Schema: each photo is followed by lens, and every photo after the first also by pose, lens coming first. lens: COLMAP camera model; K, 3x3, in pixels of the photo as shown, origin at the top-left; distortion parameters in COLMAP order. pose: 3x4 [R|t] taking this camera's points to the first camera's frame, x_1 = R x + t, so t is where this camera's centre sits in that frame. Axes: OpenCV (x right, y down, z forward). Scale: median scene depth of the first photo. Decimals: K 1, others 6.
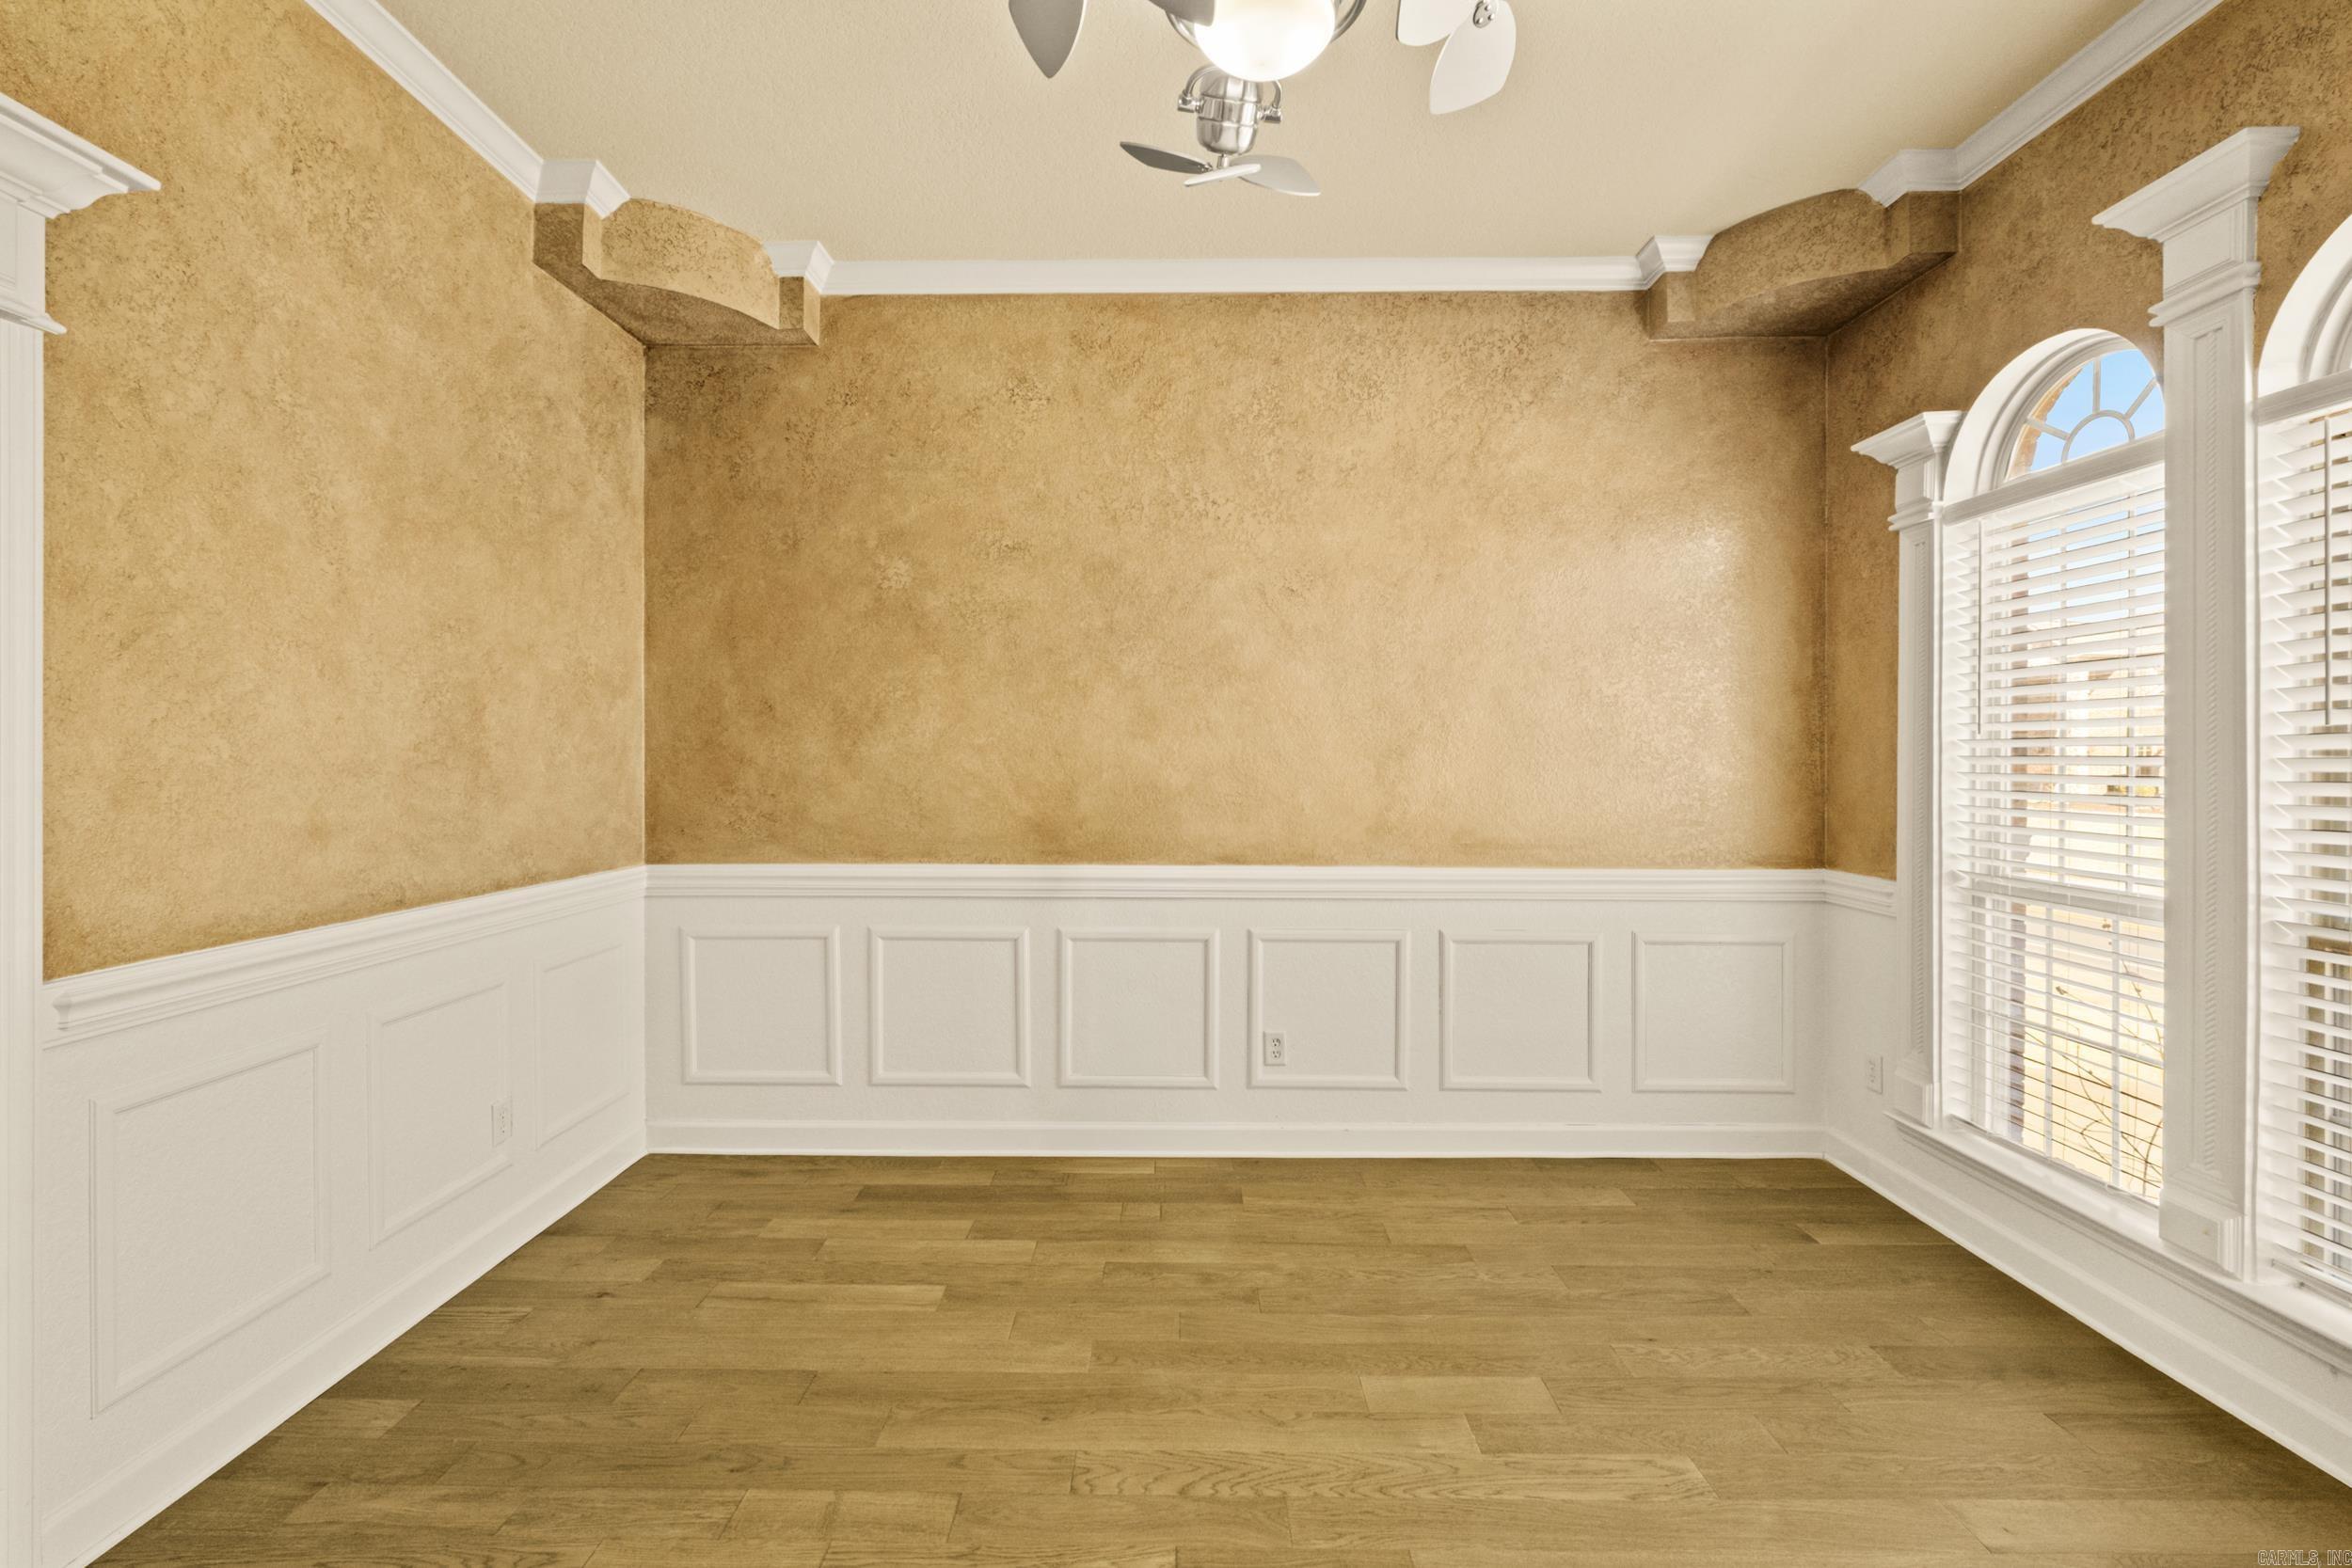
lens RADIAL K [[1023.8, 0, 1169.9], [0, 1023.8, 759.0], [0, 0, 1]] dist [-0.002554, 0.000108]
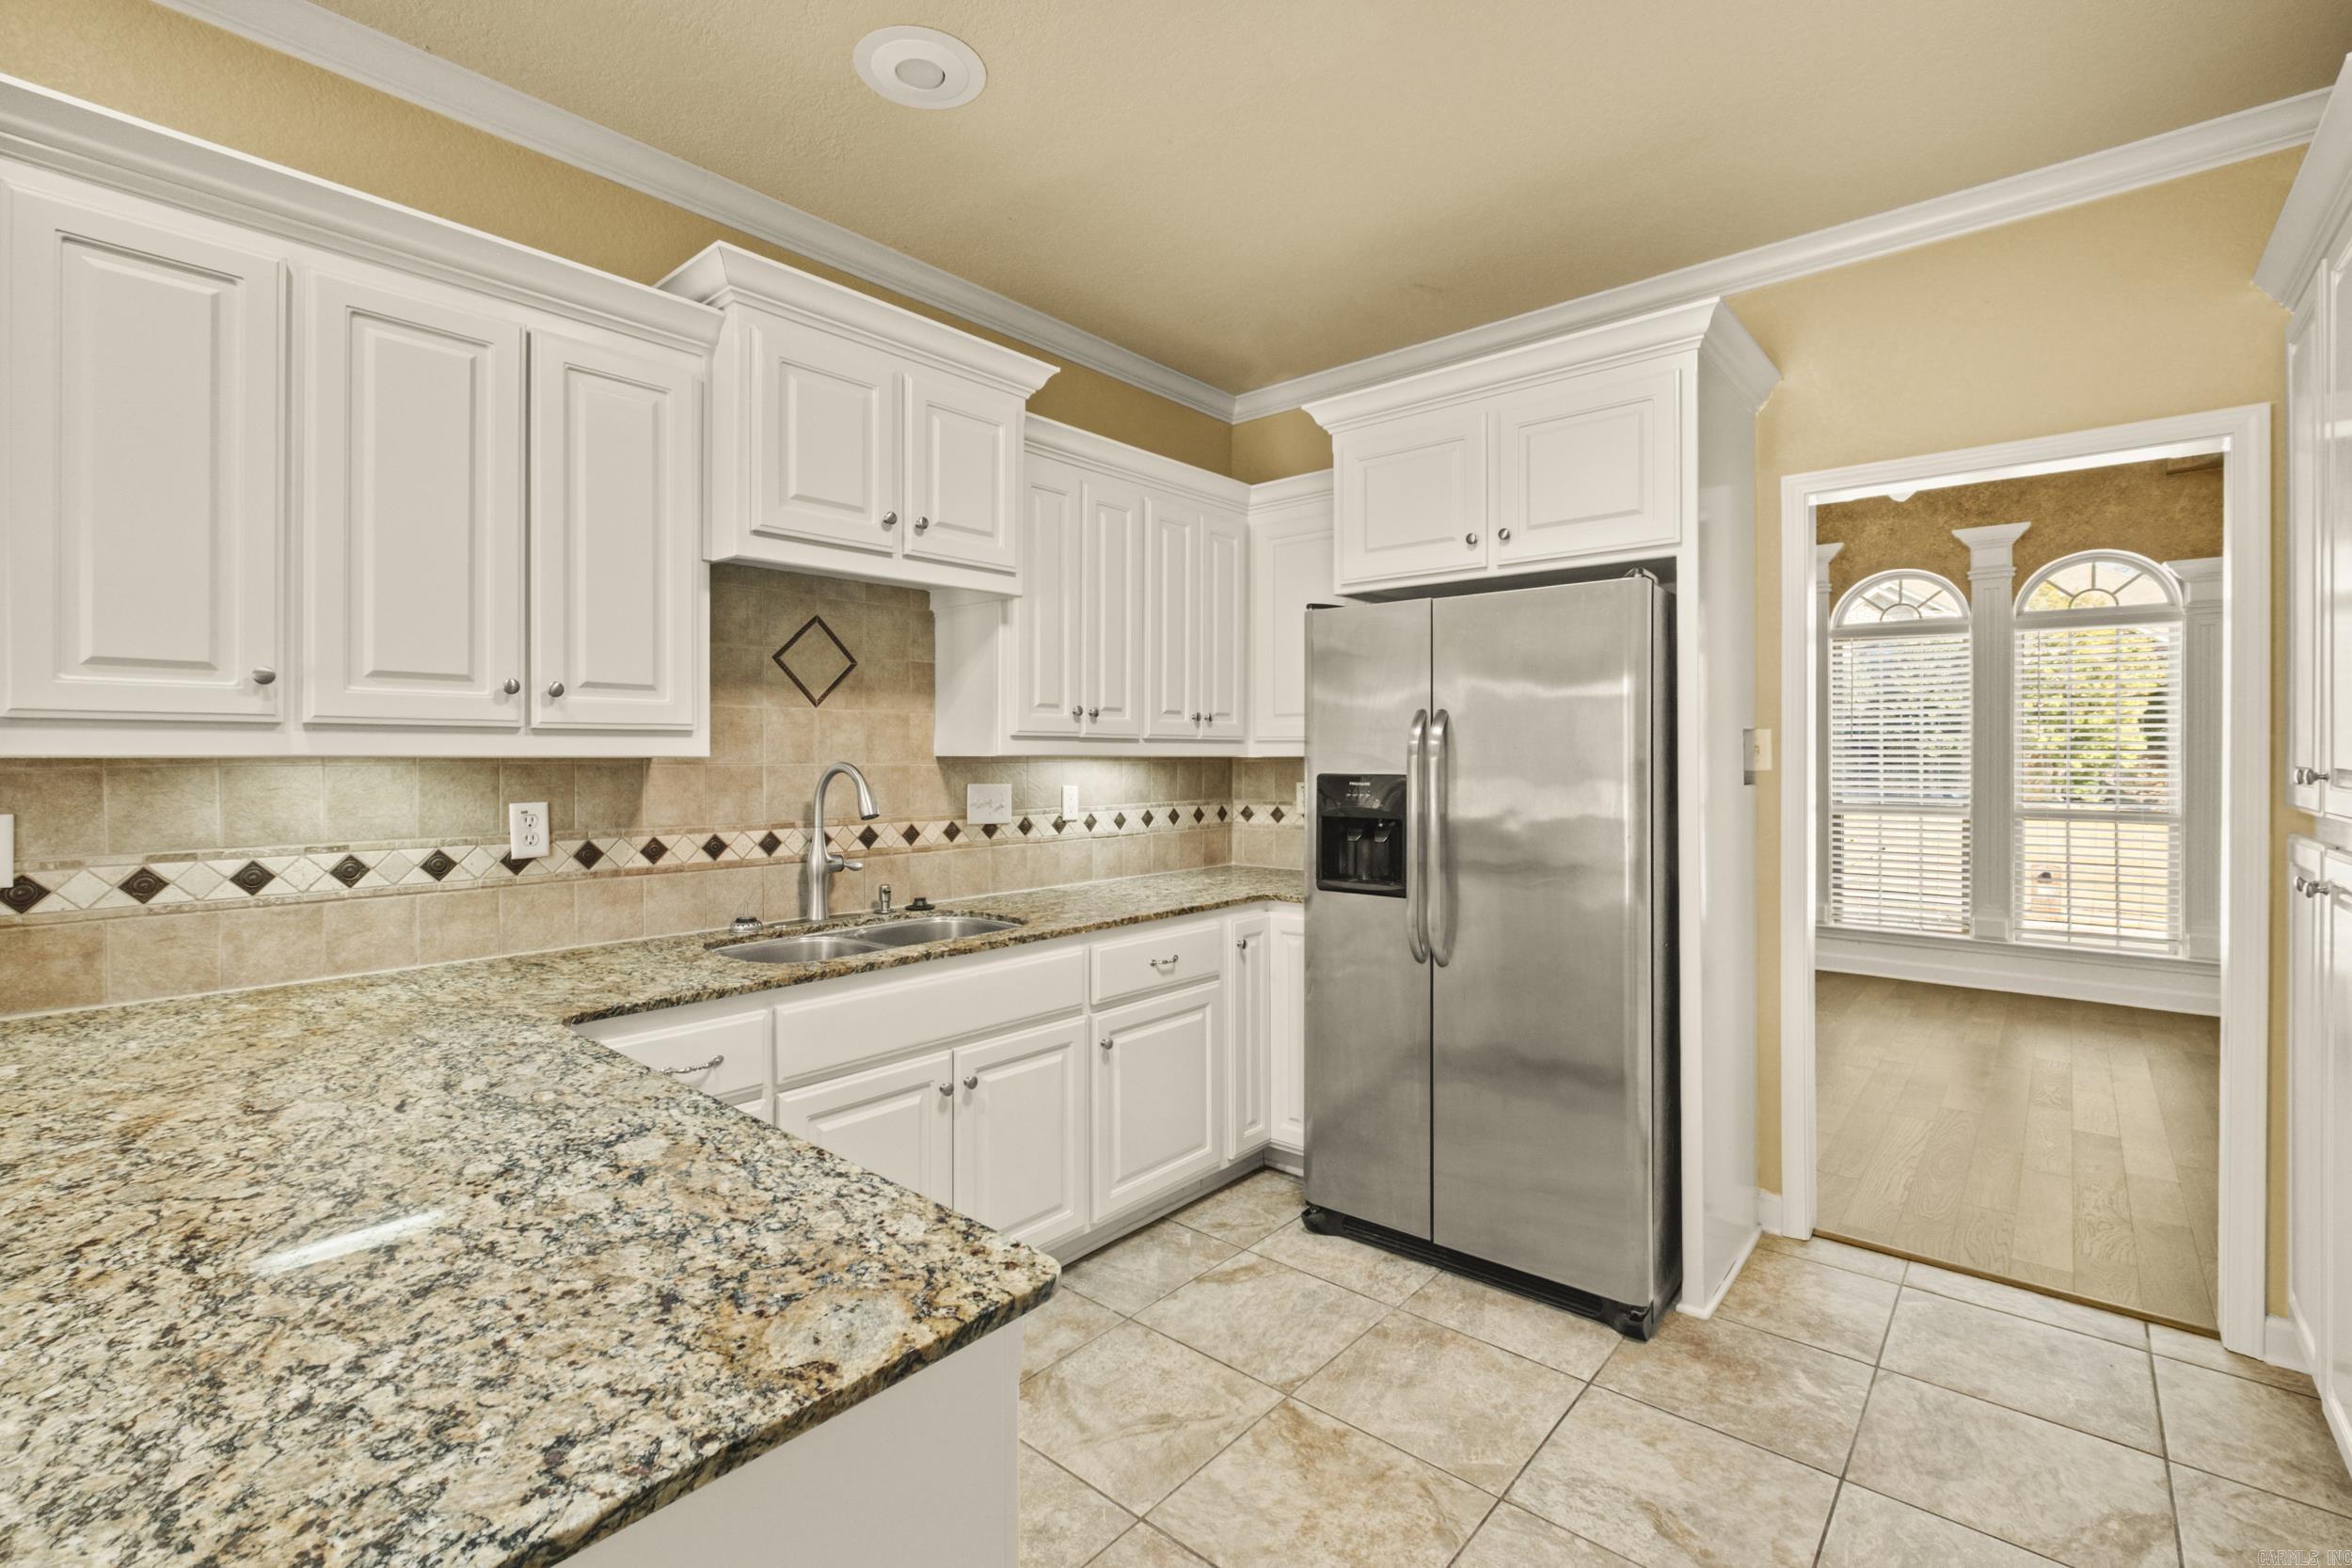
lens RADIAL K [[1041.2, 0, 1174.7], [0, 1041.2, 766.1], [0, 0, 1]] dist [0.000054, 0.000048]
pose [[0.640184, -0.006352, 0.768196, -1.461681], [0.001121, 0.999972, 0.007335, 0.014070], [-0.768221, -0.003834, 0.640173, 0.536453]]
